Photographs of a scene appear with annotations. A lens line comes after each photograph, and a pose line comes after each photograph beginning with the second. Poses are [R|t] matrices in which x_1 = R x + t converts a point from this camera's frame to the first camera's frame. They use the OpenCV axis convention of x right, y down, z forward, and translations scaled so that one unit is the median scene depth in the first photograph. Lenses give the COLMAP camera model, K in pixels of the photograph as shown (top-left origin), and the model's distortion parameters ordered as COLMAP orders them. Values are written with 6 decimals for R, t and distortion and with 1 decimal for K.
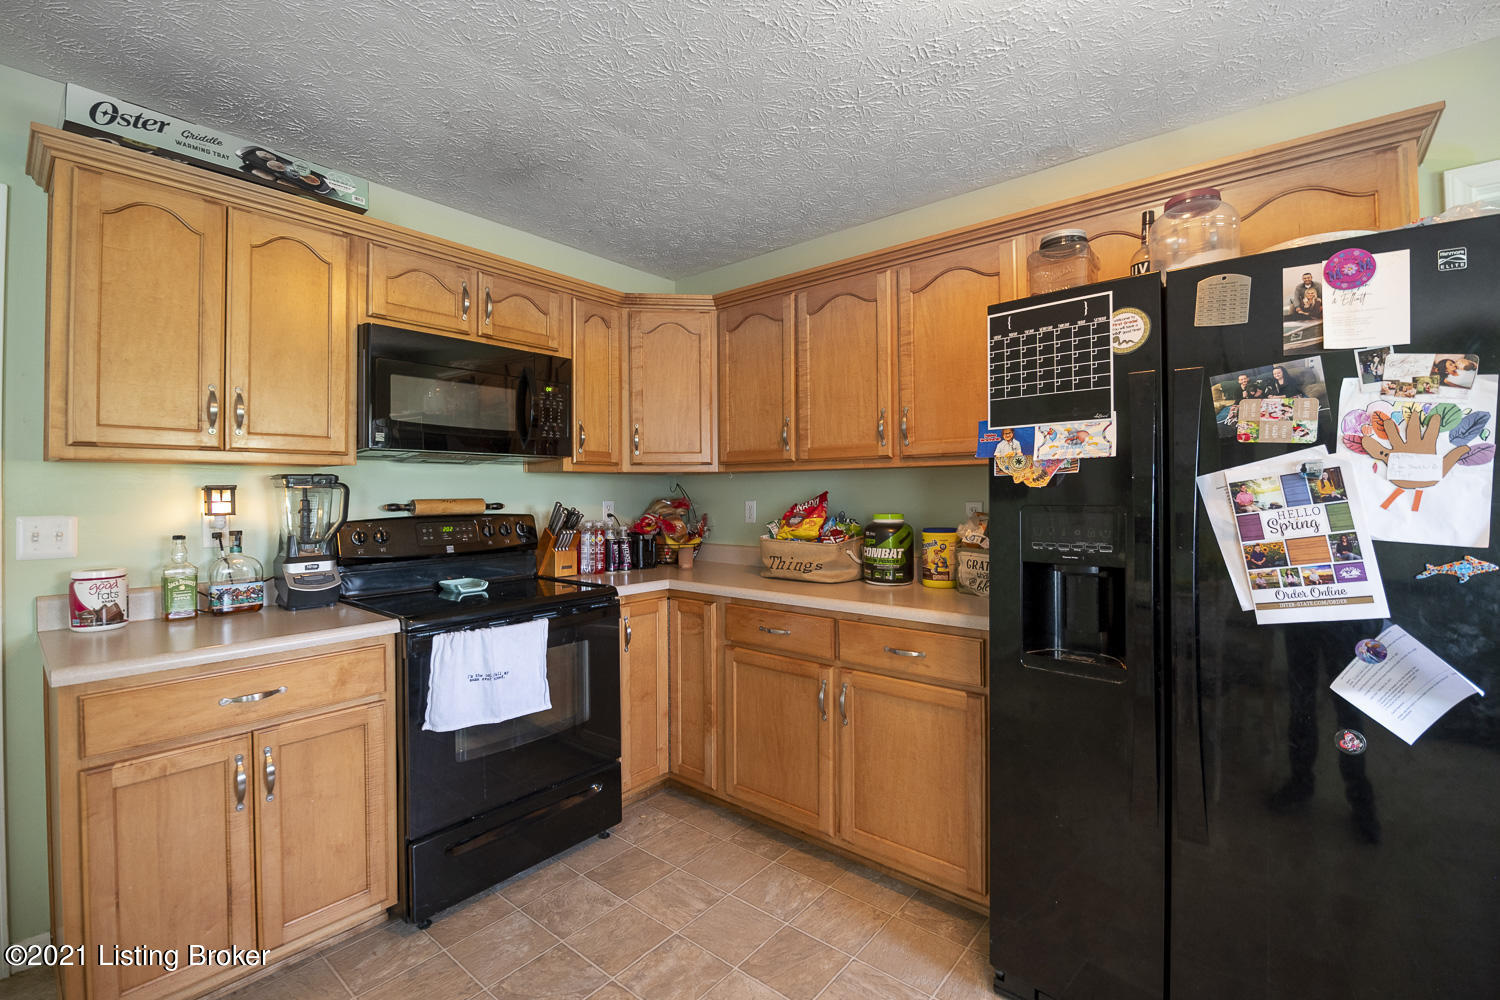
lens RADIAL K [[644.2, 0, 752.5], [0, 644.2, 488.3], [0, 0, 1]] dist [-0.001051, -0.010486]
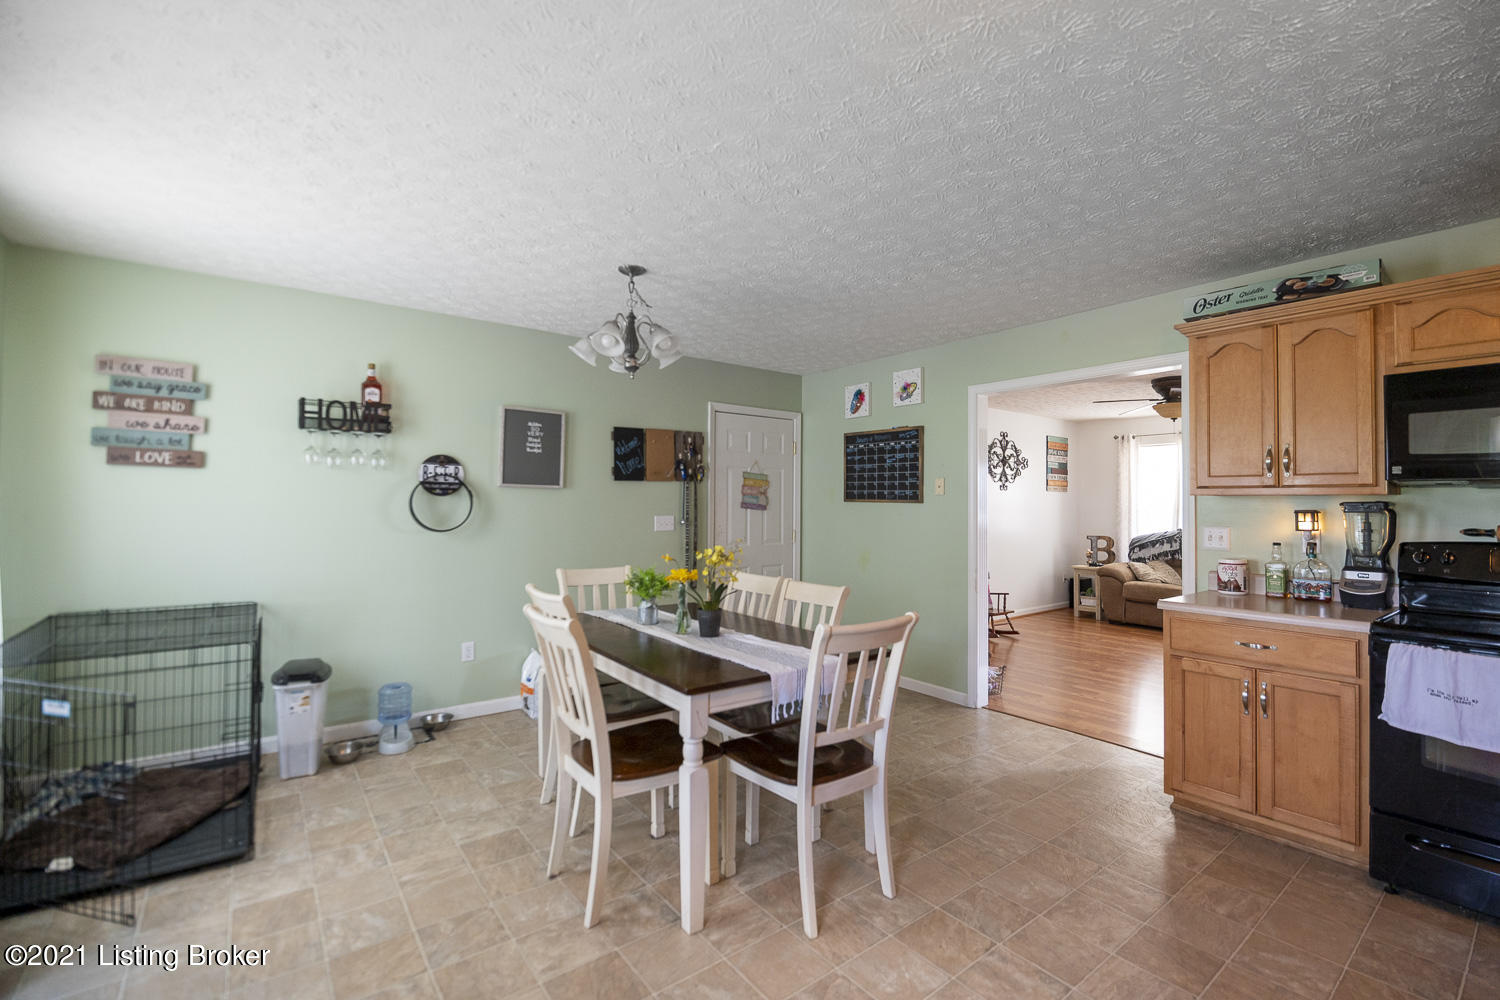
lens RADIAL K [[658.9, 0, 765.9], [0, 658.9, 506.0], [0, 0, 1]] dist [-0.000783, 0.015593]
pose [[-0.228478, 0.007241, -0.973522, 0.952063], [0.003628, 0.999972, 0.006587, -0.029423], [0.973542, -0.002027, -0.228498, 0.181074]]
